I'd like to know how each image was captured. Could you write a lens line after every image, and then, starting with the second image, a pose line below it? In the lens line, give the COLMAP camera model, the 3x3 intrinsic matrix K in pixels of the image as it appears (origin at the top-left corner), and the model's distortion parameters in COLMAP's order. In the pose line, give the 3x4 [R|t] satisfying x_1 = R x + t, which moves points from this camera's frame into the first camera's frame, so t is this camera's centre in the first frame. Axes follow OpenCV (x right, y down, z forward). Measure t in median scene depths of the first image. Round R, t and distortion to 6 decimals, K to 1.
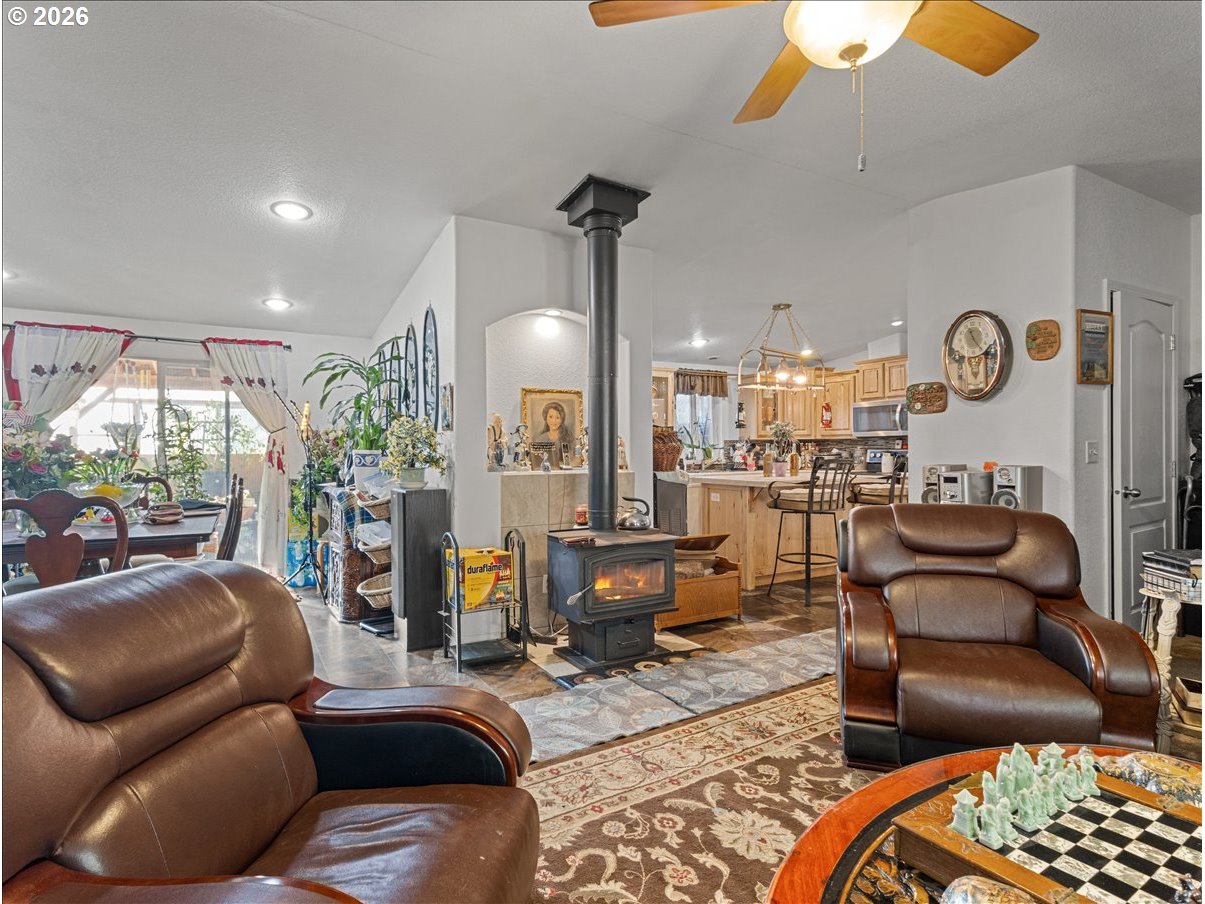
lens RADIAL K [[629.6, 0, 600.2], [0, 629.6, 457.7], [0, 0, 1]] dist [0.000744, 0.002325]
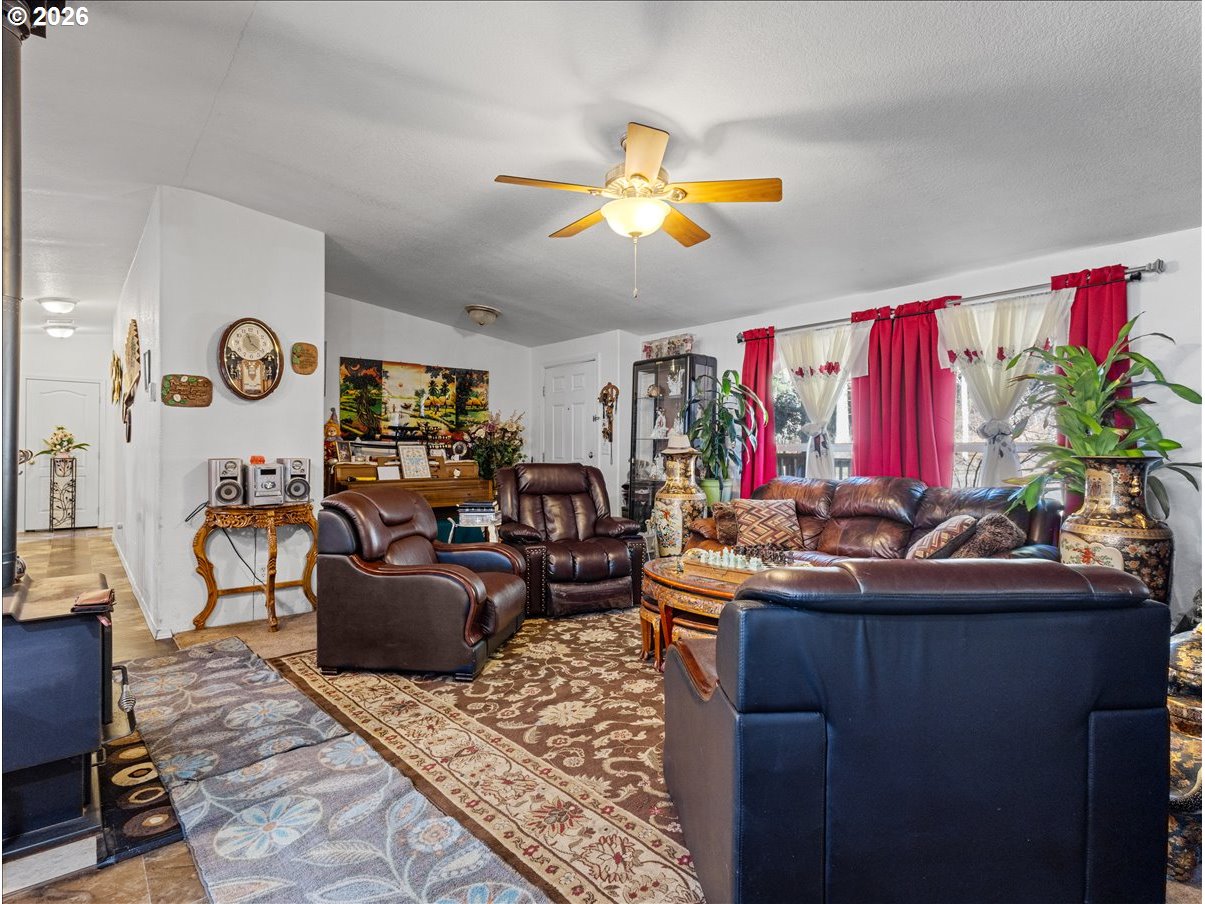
lens RADIAL K [[629.6, 0, 596.2], [0, 629.6, 448.3], [0, 0, 1]] dist [0.000744, 0.002325]
pose [[-0.182246, 0.008816, 0.983213, -0.607890], [0.006001, 0.999951, -0.007853, 0.005876], [-0.983235, 0.004469, -0.182290, 0.618133]]
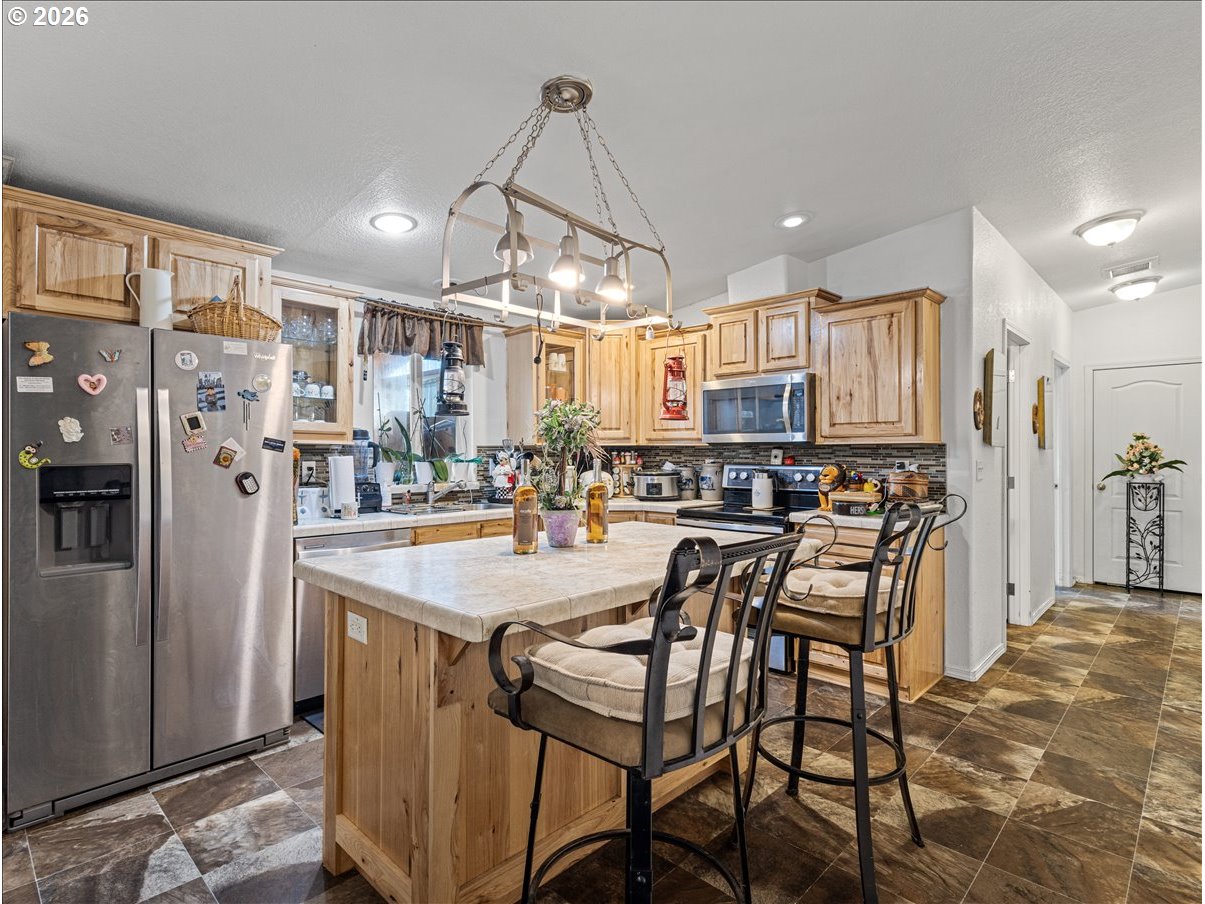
lens RADIAL K [[629.6, 0, 608.6], [0, 629.6, 450.4], [0, 0, 1]] dist [0.000744, 0.002325]
pose [[0.954911, 0.008666, 0.296766, 0.333554], [-0.004062, 0.999862, -0.016127, -0.036170], [-0.296865, 0.014194, 0.954814, 1.045497]]
